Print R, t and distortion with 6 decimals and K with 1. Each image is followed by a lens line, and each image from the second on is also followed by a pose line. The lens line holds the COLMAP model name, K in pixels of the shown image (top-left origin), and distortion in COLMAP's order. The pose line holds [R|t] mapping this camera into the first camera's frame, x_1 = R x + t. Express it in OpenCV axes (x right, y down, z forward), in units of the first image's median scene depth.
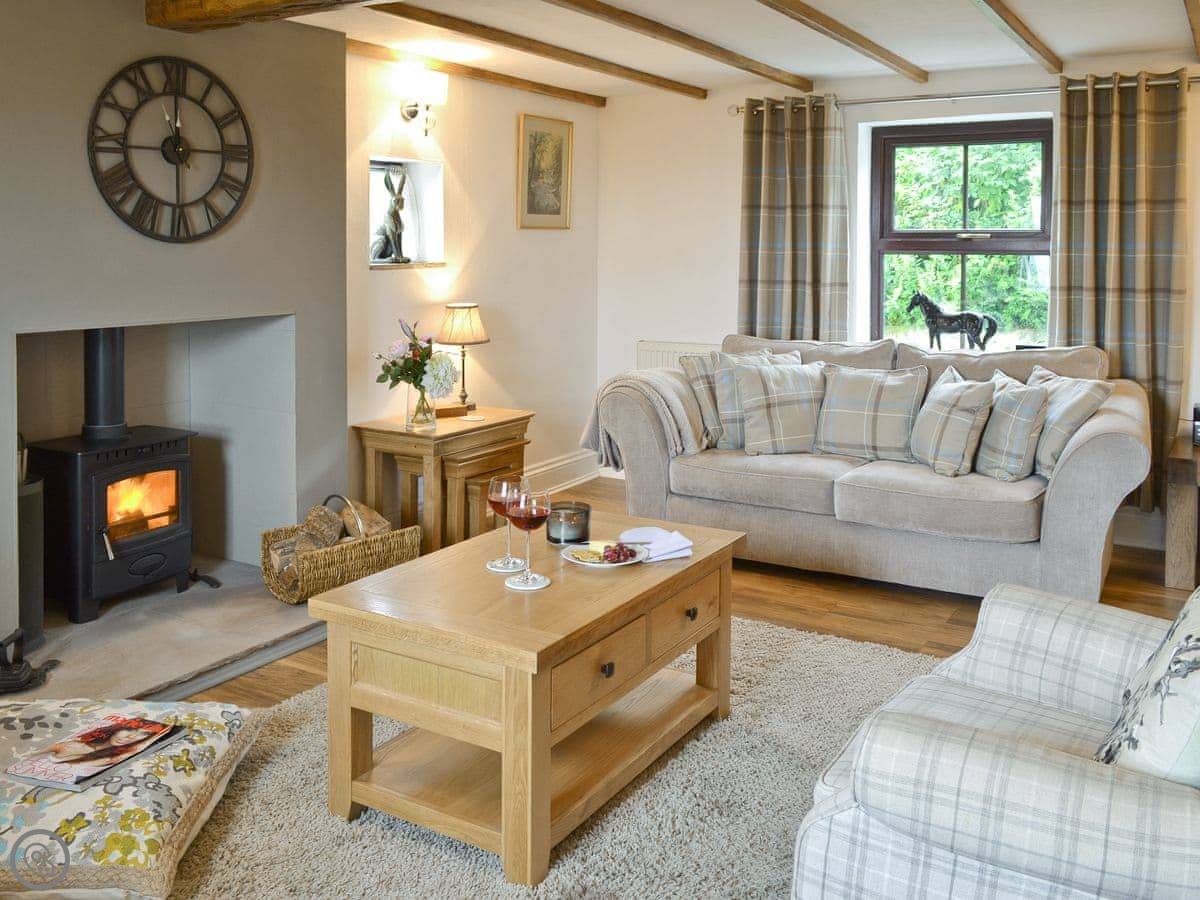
lens RADIAL K [[1067.4, 0, 600.0], [0, 1067.4, 450.0], [0, 0, 1]] dist [0.003335, 0.001204]
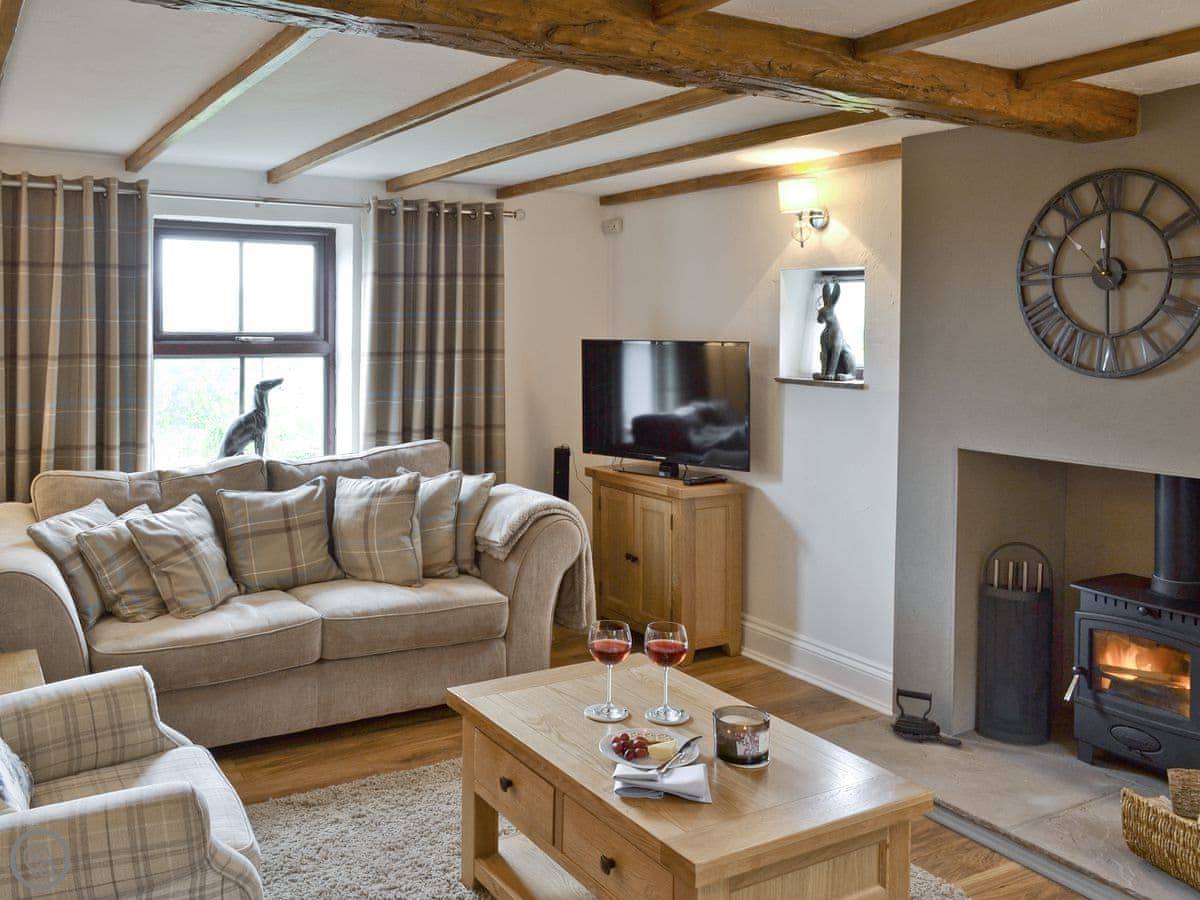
lens RADIAL K [[1067.4, 0, 600.0], [0, 1067.4, 450.0], [0, 0, 1]] dist [0.003335, 0.001204]
pose [[-0.466123, 0.105537, -0.878403, 0.564615], [-0.165937, 0.964811, 0.203973, -0.243872], [0.869019, 0.240836, -0.432208, 1.023216]]
